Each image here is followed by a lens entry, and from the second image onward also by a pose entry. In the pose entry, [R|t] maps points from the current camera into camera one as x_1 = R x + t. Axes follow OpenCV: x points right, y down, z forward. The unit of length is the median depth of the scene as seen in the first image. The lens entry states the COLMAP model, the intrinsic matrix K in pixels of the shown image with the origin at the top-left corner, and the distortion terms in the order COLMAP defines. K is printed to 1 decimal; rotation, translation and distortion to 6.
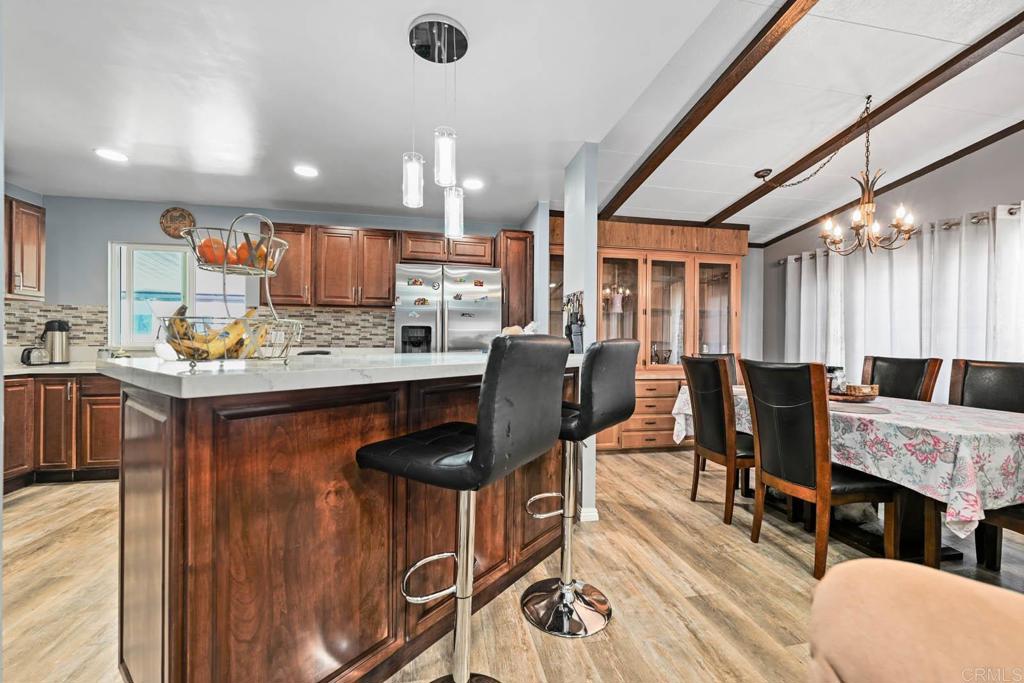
lens RADIAL K [[405.8, 0, 509.9], [0, 405.8, 344.4], [0, 0, 1]] dist [0.001182, 0.000011]
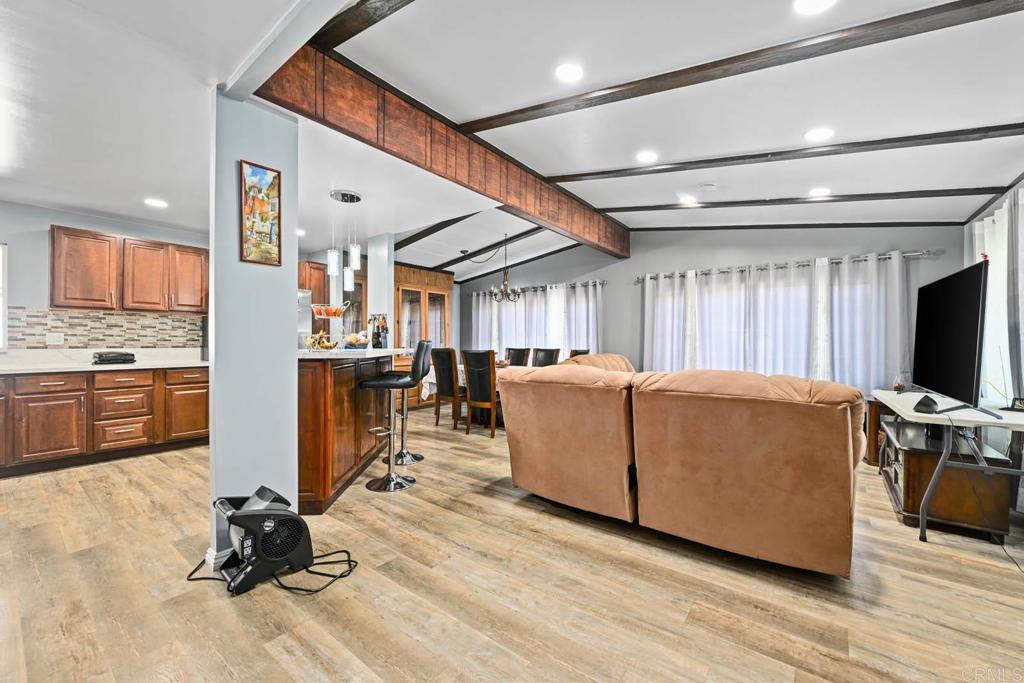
lens RADIAL K [[405.8, 0, 510.9], [0, 405.8, 343.0], [0, 0, 1]] dist [0.001182, 0.000011]
pose [[0.752351, -0.005237, 0.658742, -0.490276], [0.009782, 0.999947, -0.003223, 0.008695], [-0.658690, 0.008869, 0.752362, -0.594820]]
